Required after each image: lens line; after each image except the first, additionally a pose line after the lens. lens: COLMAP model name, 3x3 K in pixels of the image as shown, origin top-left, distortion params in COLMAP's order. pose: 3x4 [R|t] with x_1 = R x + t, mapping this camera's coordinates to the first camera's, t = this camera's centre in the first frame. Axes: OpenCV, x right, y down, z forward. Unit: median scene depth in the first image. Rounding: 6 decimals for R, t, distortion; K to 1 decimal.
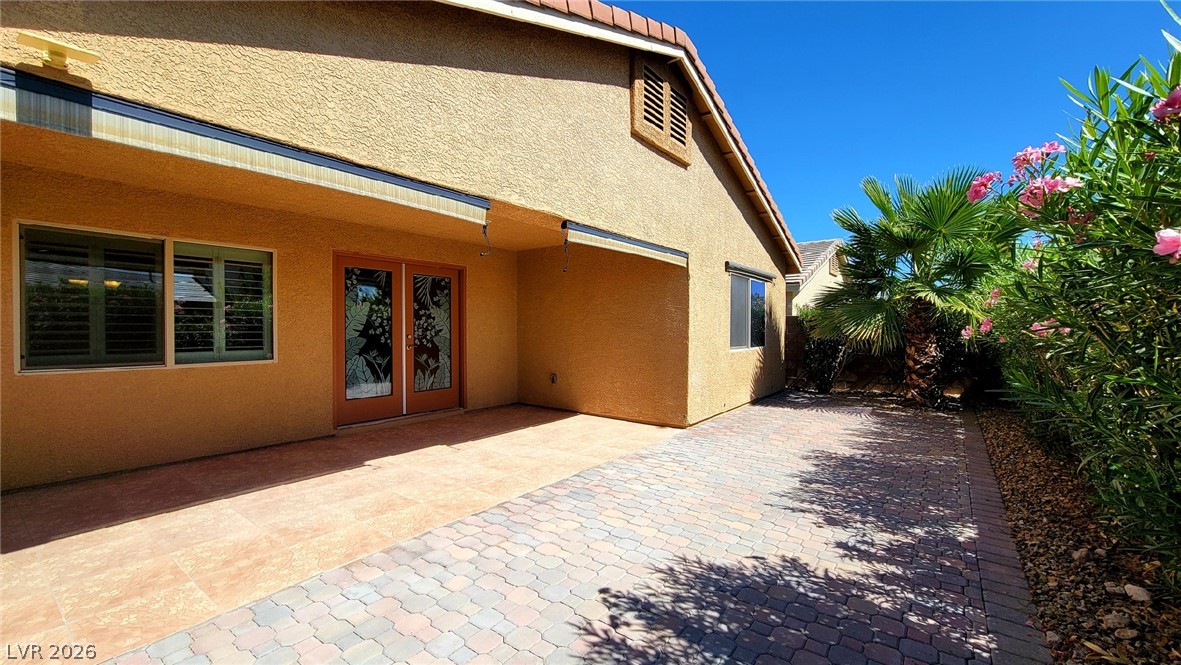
lens RADIAL K [[484.7, 0, 591.0], [0, 484.7, 330.4], [0, 0, 1]] dist [-0.008991, 0.001632]
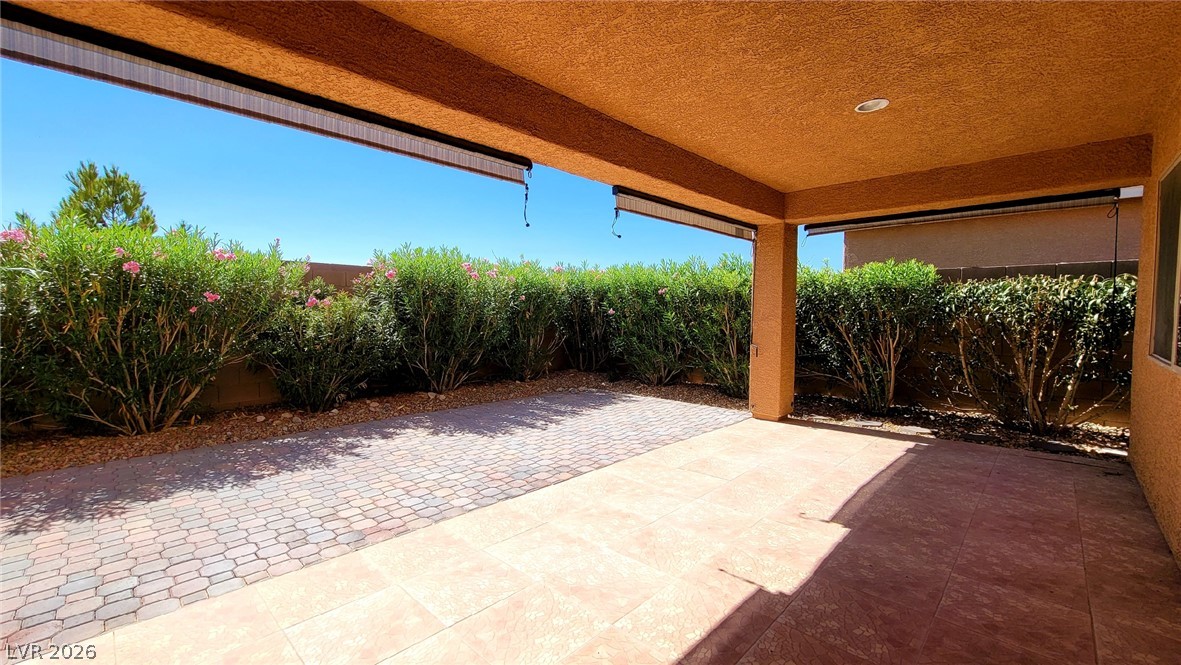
lens RADIAL K [[484.7, 0, 589.4], [0, 484.7, 331.4], [0, 0, 1]] dist [-0.008991, 0.001632]
pose [[-0.990955, -0.012538, 0.133610, -0.253811], [-0.006268, 0.998864, 0.047241, 0.008153], [-0.134051, 0.045976, -0.989907, 1.754911]]
